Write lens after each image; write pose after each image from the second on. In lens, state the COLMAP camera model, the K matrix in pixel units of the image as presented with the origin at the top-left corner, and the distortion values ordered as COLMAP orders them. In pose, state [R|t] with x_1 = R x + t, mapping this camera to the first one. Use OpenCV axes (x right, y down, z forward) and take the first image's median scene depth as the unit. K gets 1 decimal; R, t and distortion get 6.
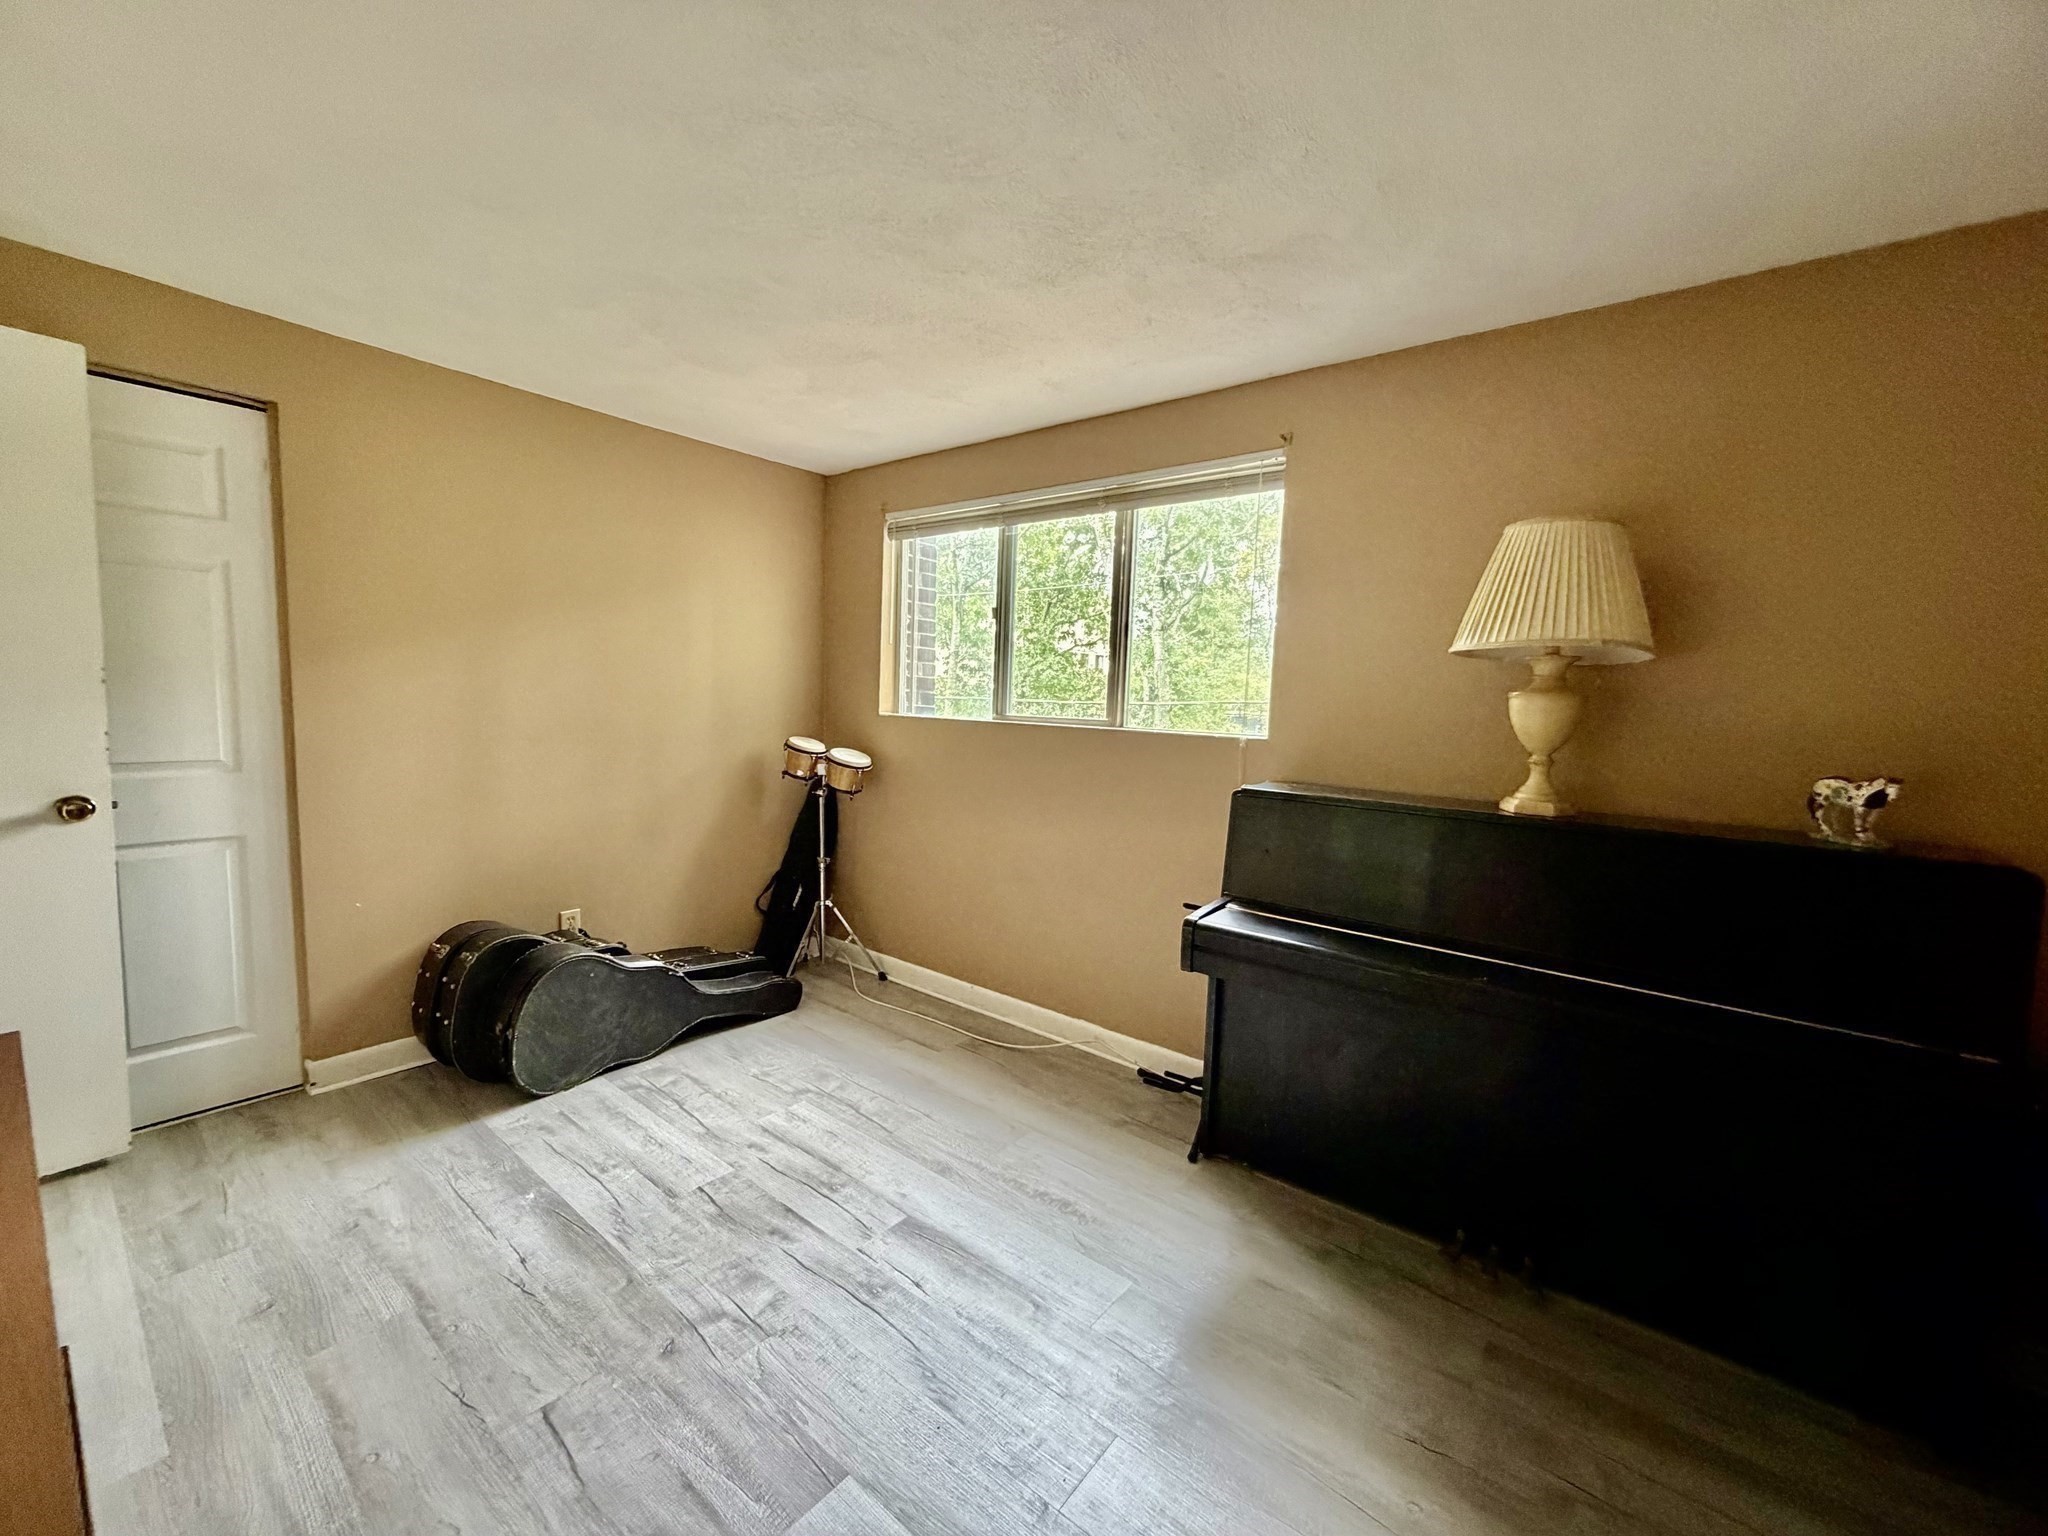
lens RADIAL K [[812.8, 0, 1020.7], [0, 812.8, 768.6], [0, 0, 1]] dist [-0.000158, 0.000341]
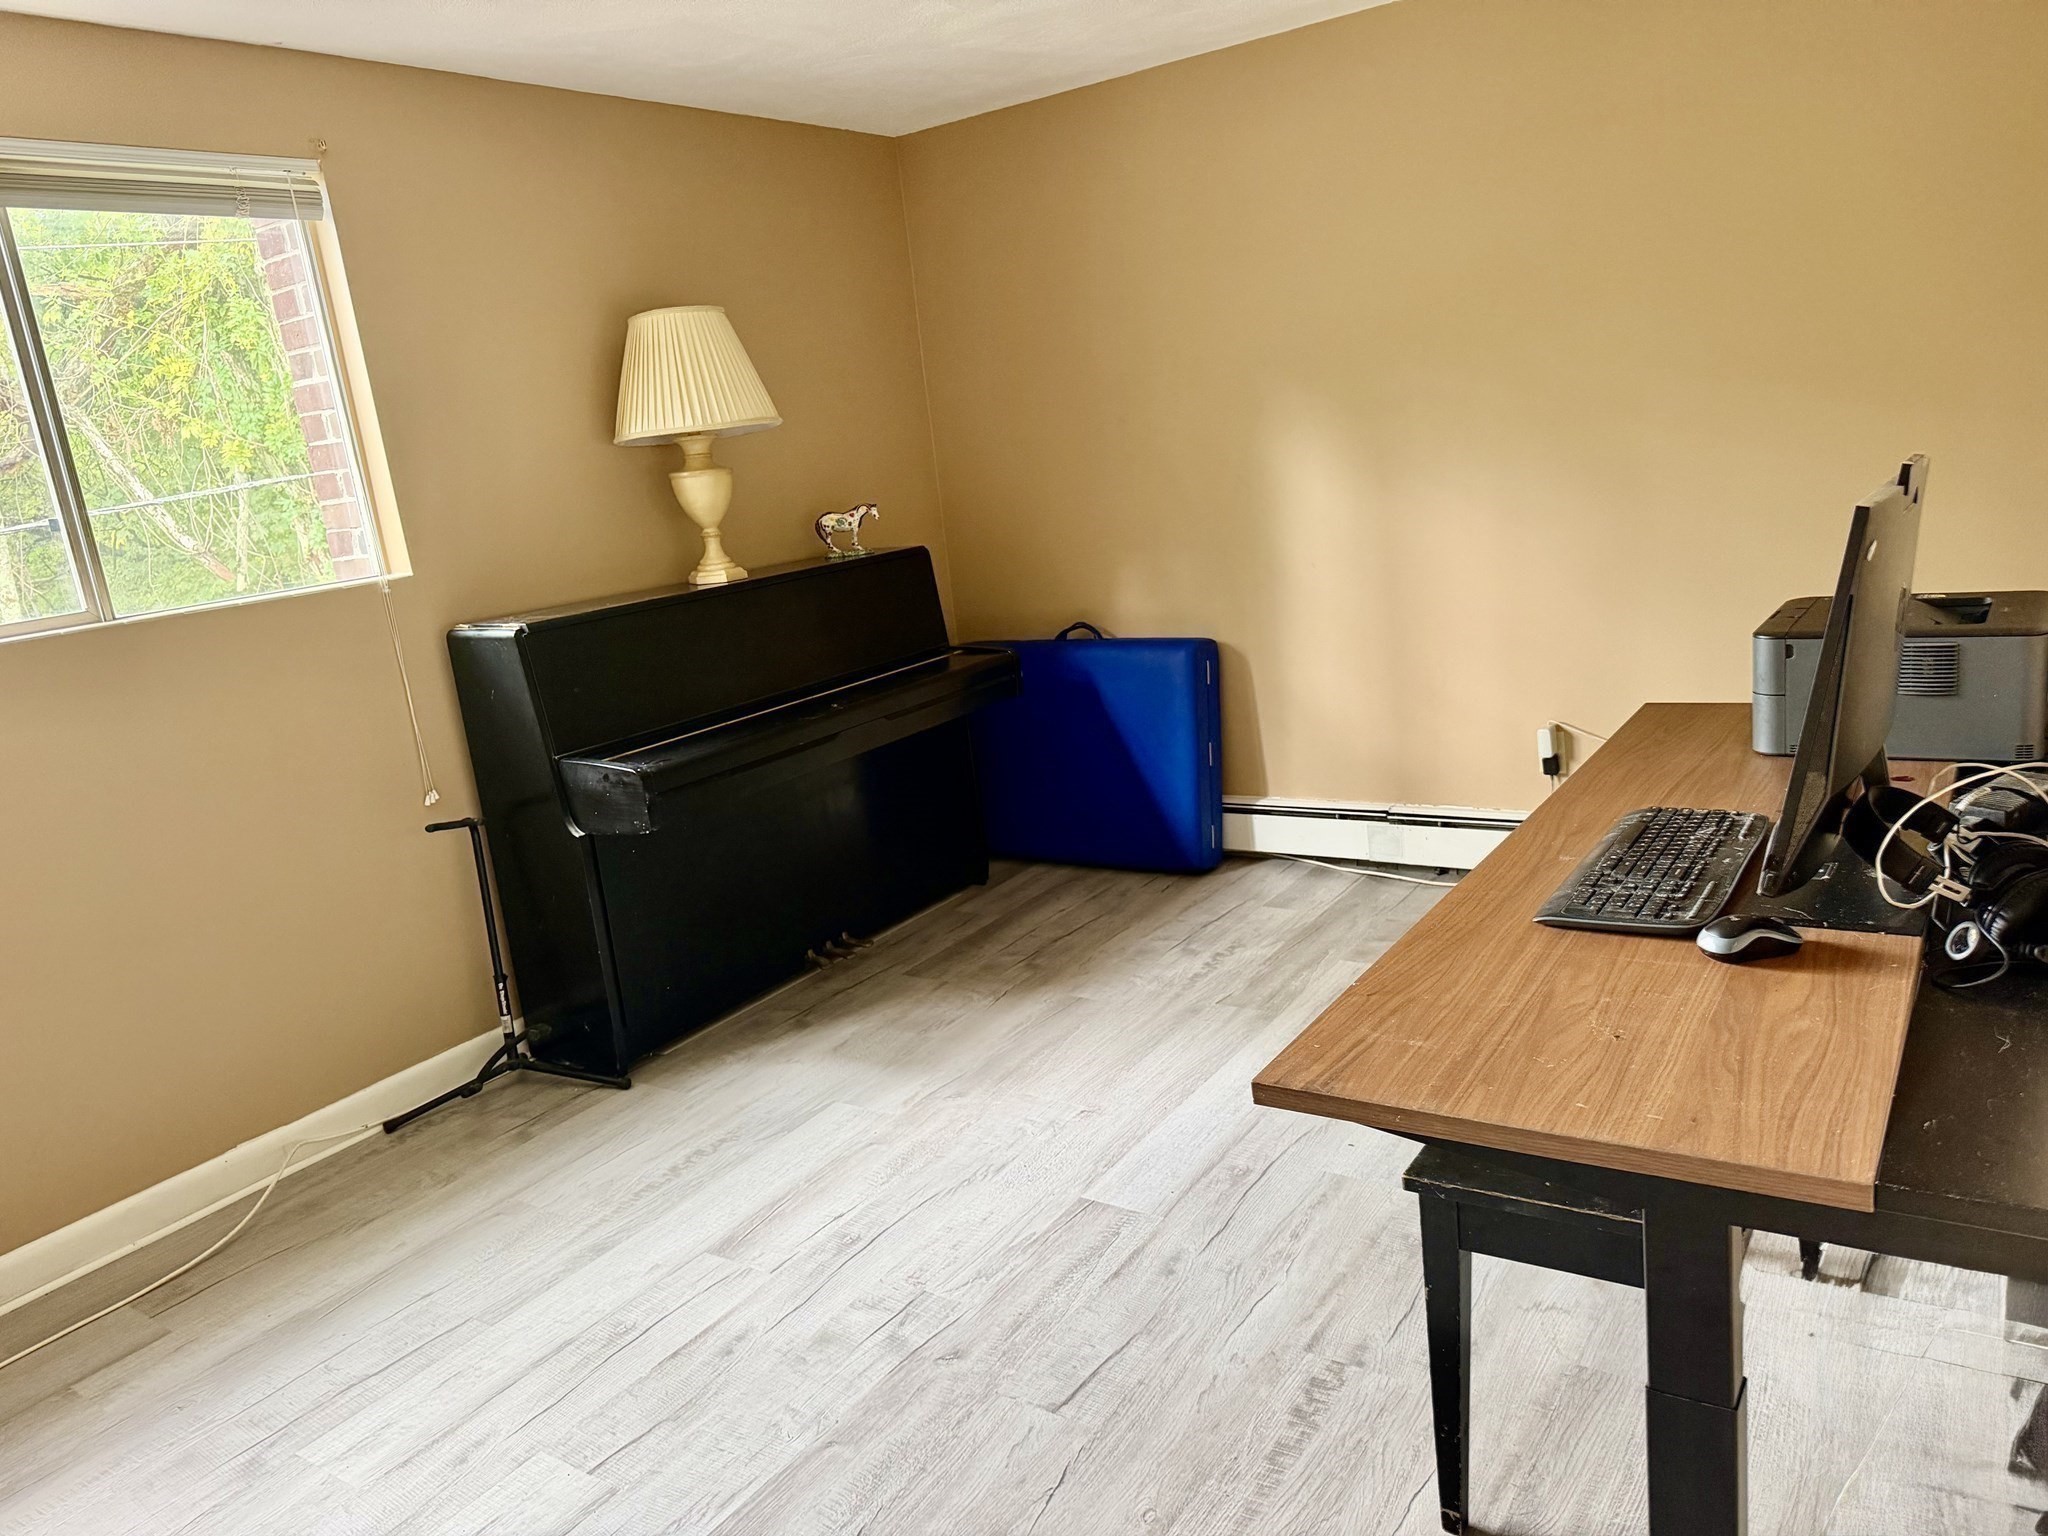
lens RADIAL K [[1428.2, 0, 1026.9], [0, 1428.2, 773.9], [0, 0, 1]] dist [0.005355, -0.006523]
pose [[-0.079368, -0.255018, 0.963674, -1.291374], [0.198013, 0.943426, 0.265968, -0.128137], [-0.976981, 0.211929, -0.024381, 0.677141]]
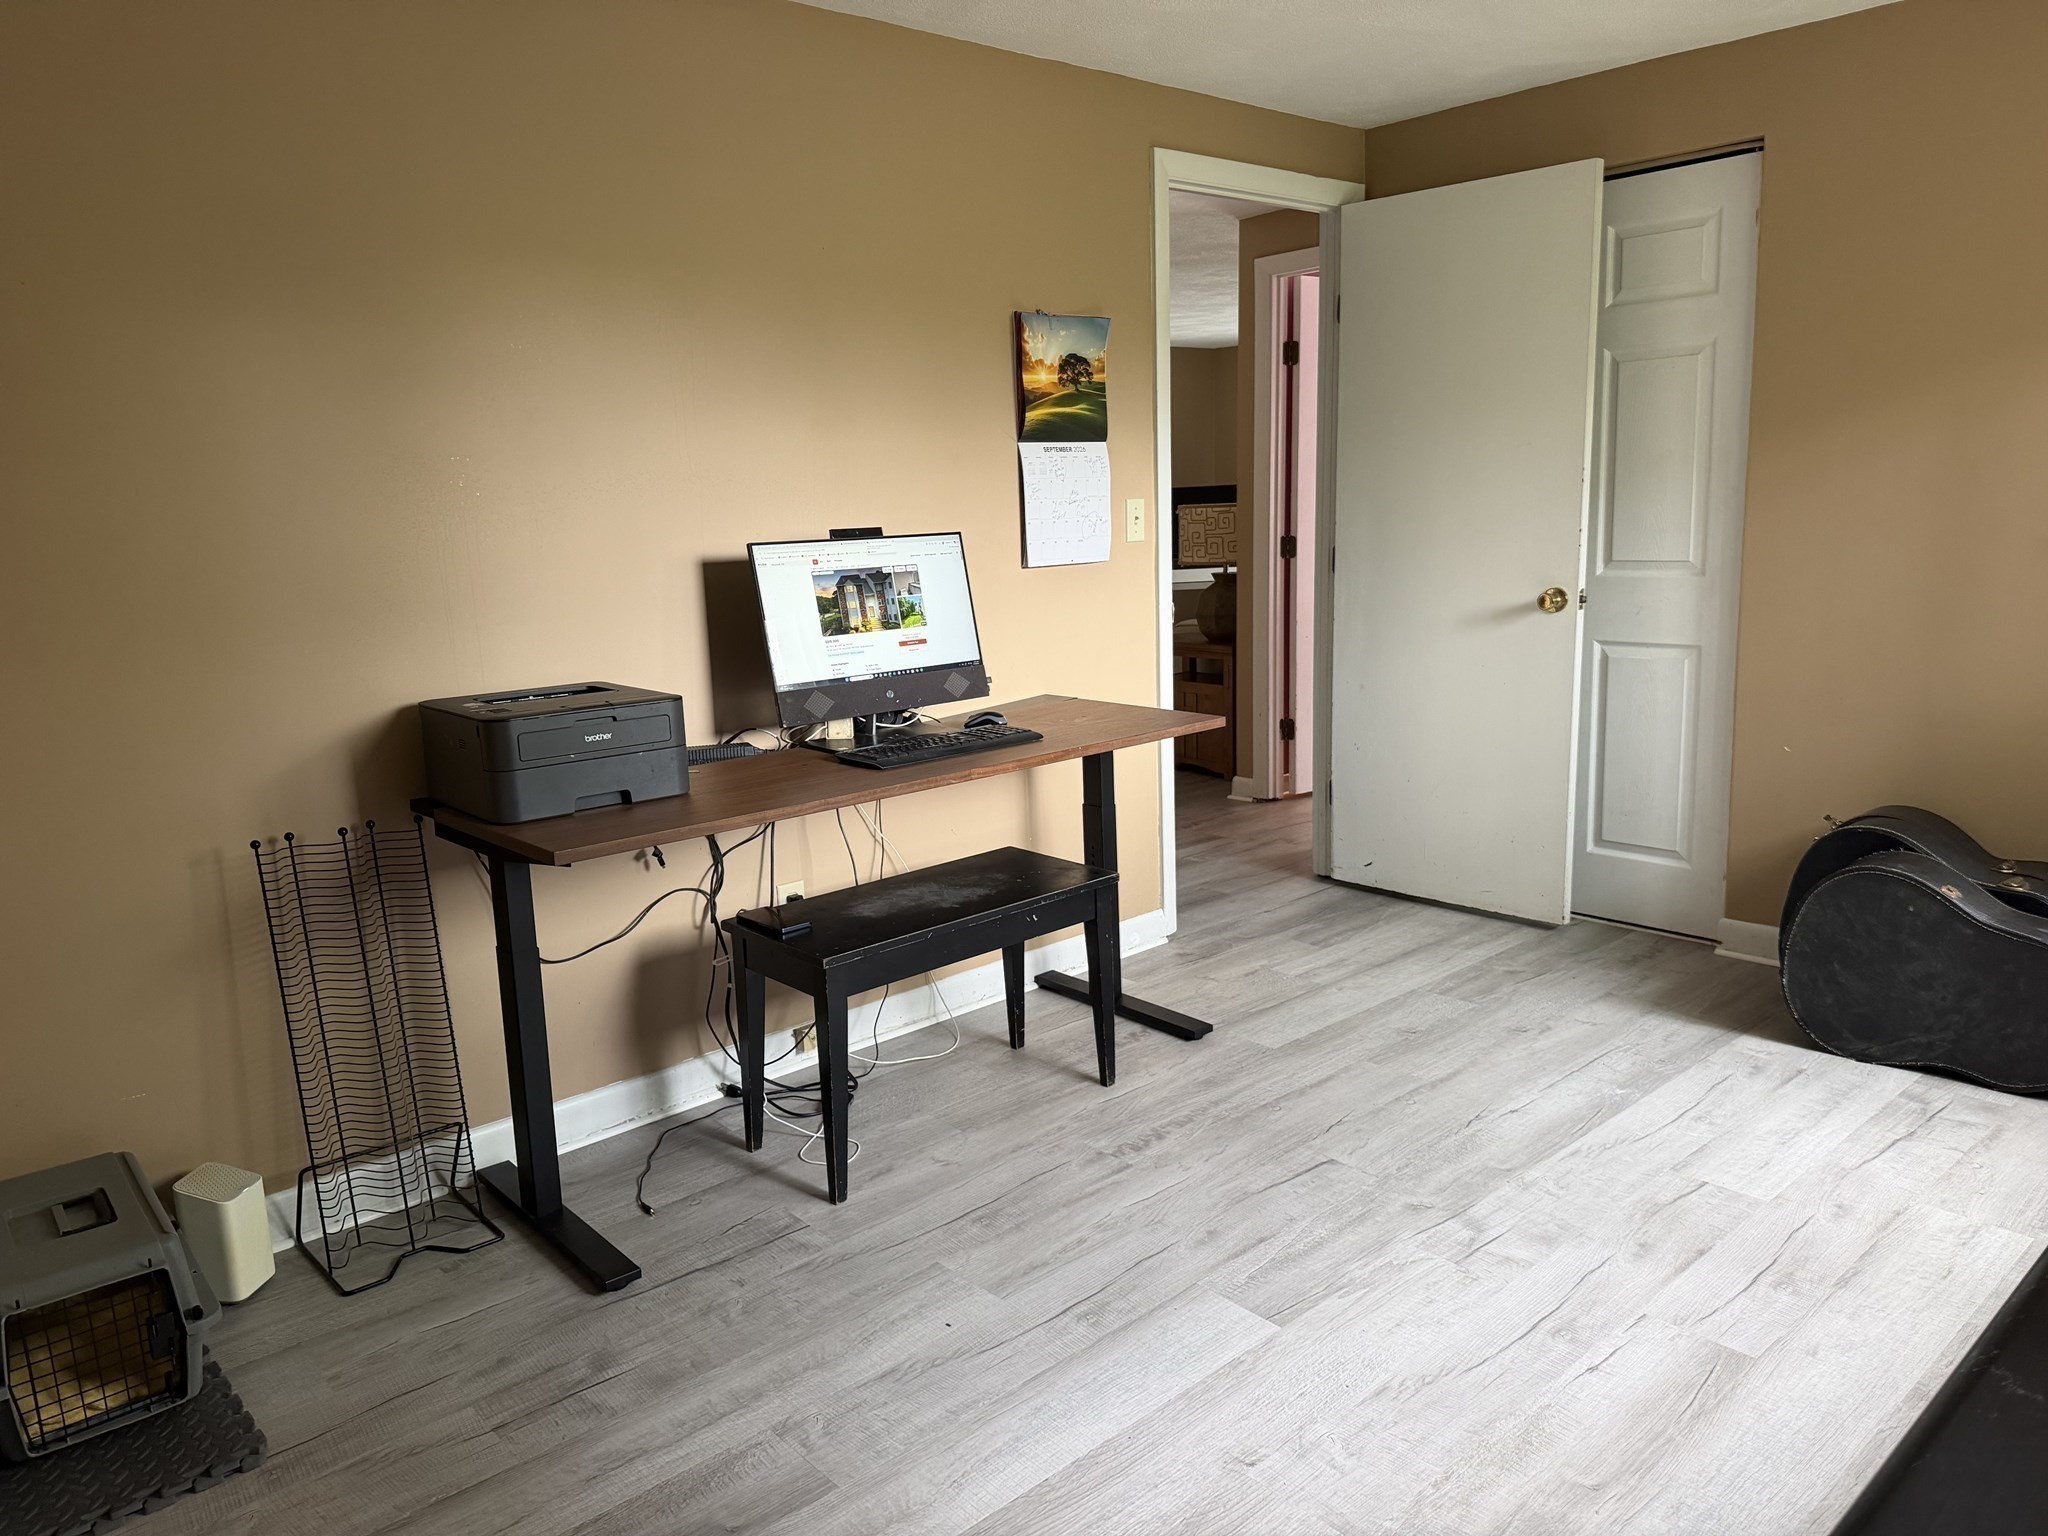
lens RADIAL K [[1428.2, 0, 1016.4], [0, 1428.2, 767.1], [0, 0, 1]] dist [0.005355, -0.006523]
pose [[-0.167191, 0.153766, -0.973860, 0.896576], [-0.057944, 0.984523, 0.165398, -0.005212], [0.984220, 0.084083, -0.155694, 0.613256]]
